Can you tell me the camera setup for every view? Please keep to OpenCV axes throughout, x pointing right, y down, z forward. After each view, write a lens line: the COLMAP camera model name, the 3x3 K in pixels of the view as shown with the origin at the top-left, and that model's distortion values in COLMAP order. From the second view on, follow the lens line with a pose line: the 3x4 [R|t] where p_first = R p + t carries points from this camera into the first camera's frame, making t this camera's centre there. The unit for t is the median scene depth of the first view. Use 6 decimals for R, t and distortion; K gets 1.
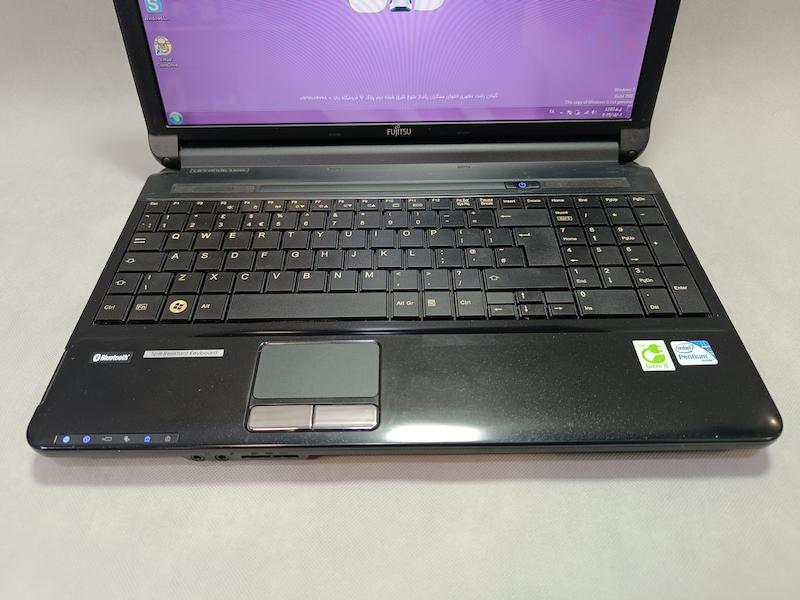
lens RADIAL K [[560.1, 0, 402.4], [0, 560.1, 300.2], [0, 0, 1]] dist [0.027120, -0.050696]
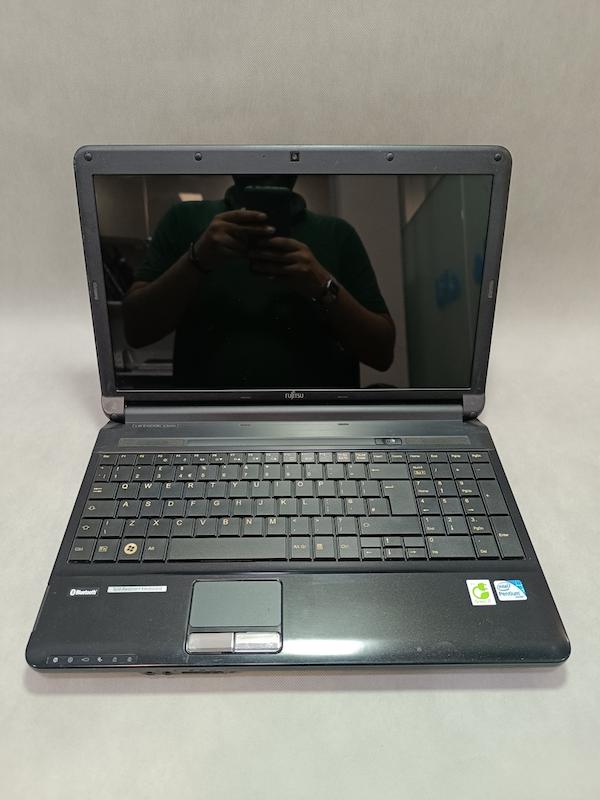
lens RADIAL K [[560.1, 0, 295.8], [0, 560.1, 390.1], [0, 0, 1]] dist [0.027120, -0.050696]
pose [[0.999916, 0.004853, 0.011996, -0.021789], [-0.003590, 0.994664, -0.103109, -0.215804], [-0.012433, 0.103057, 0.994598, -0.356379]]
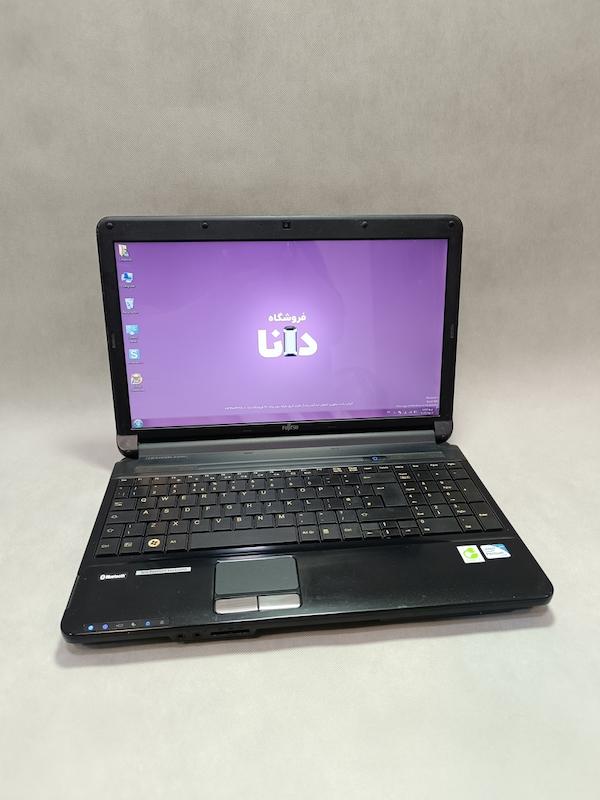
lens RADIAL K [[560.1, 0, 299.7], [0, 560.1, 401.2], [0, 0, 1]] dist [0.027120, -0.050696]
pose [[0.995274, -0.026569, 0.093403, -0.140170], [0.058243, 0.932959, -0.355240, 0.197466], [-0.077703, 0.359001, 0.930097, -0.494169]]
